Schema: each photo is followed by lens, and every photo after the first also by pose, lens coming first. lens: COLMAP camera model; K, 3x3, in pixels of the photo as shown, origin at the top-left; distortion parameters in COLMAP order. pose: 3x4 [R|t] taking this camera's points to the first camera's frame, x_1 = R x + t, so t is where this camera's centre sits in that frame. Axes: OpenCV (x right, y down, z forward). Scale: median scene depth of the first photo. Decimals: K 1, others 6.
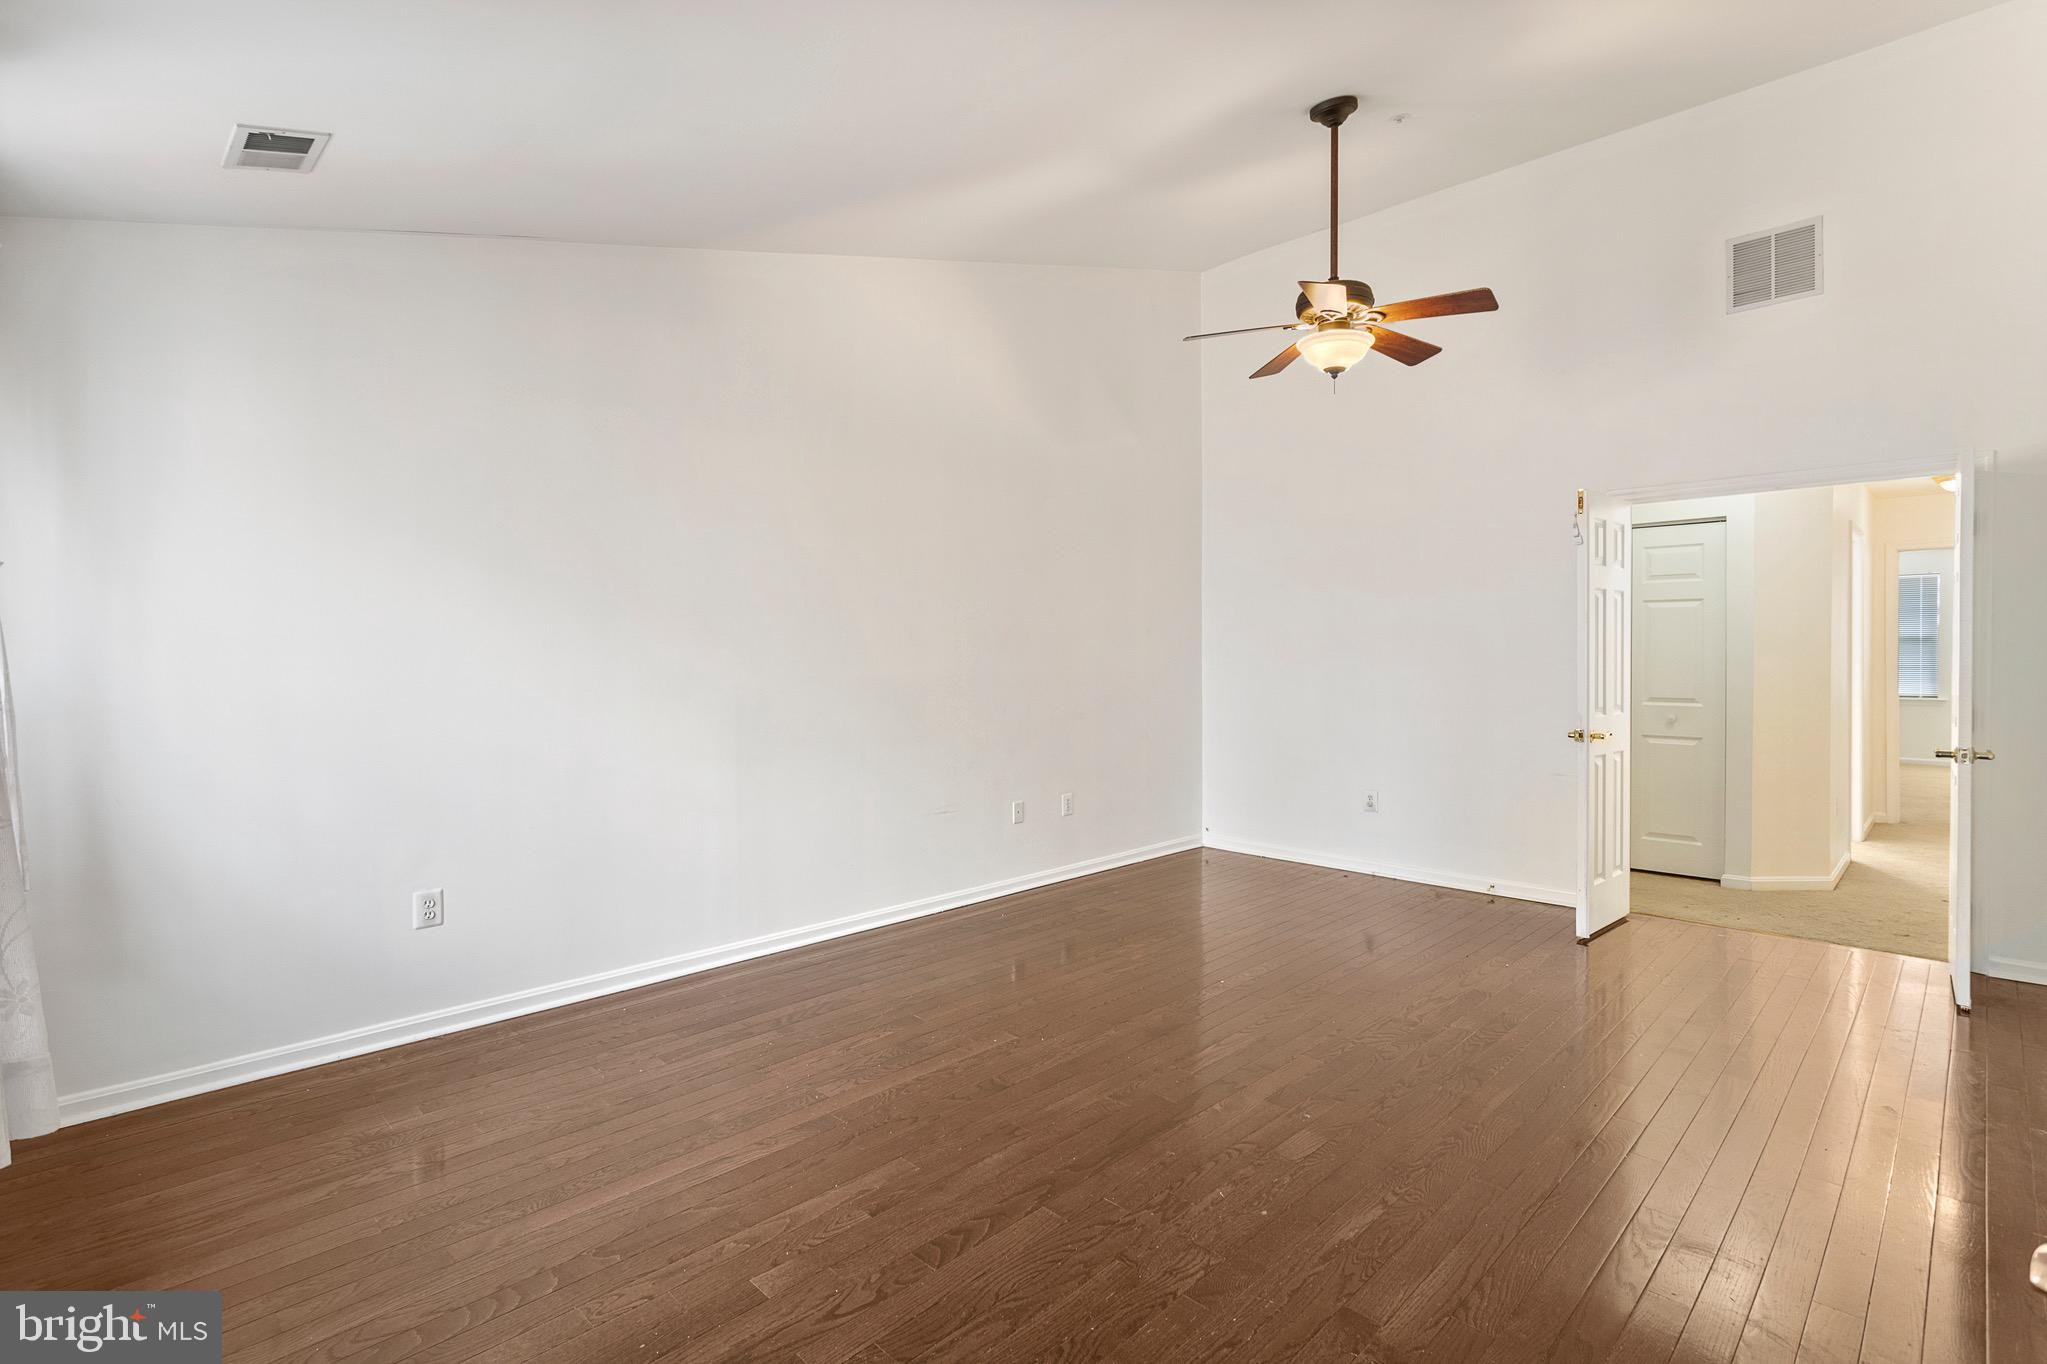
lens RADIAL K [[974.3, 0, 1020.0], [0, 974.3, 660.6], [0, 0, 1]] dist [0.002297, 0.000970]
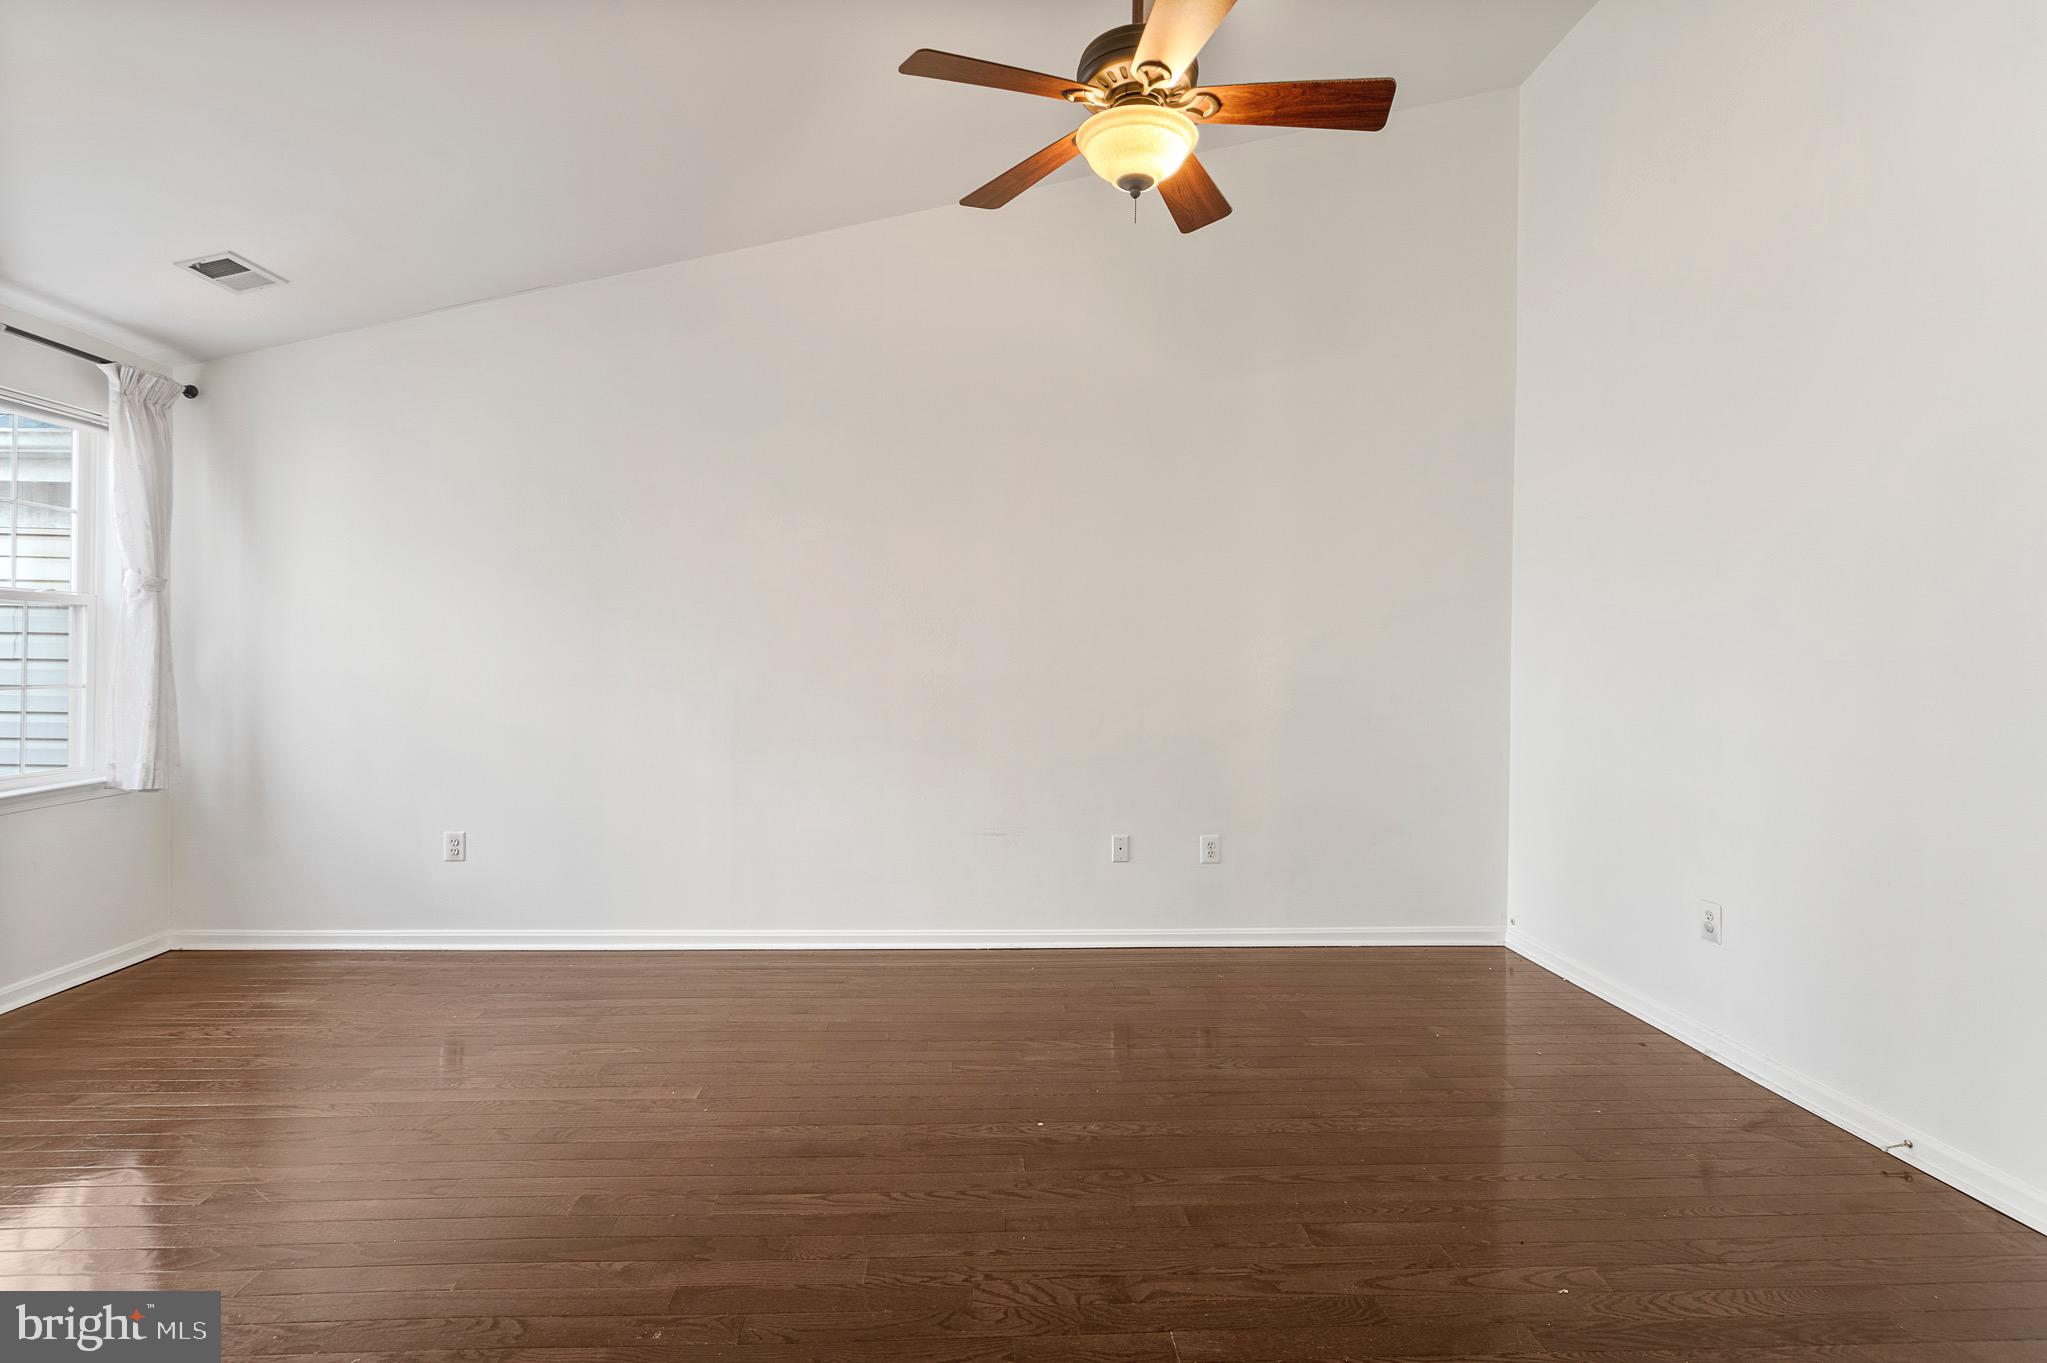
lens RADIAL K [[973.1, 0, 1018.3], [0, 973.1, 664.5], [0, 0, 1]] dist [-0.000227, 0.000254]
pose [[0.742778, 0.016604, -0.669332, 0.670562], [-0.018725, 0.999817, 0.004022, 0.003235], [0.669276, 0.009546, 0.742952, 0.492543]]
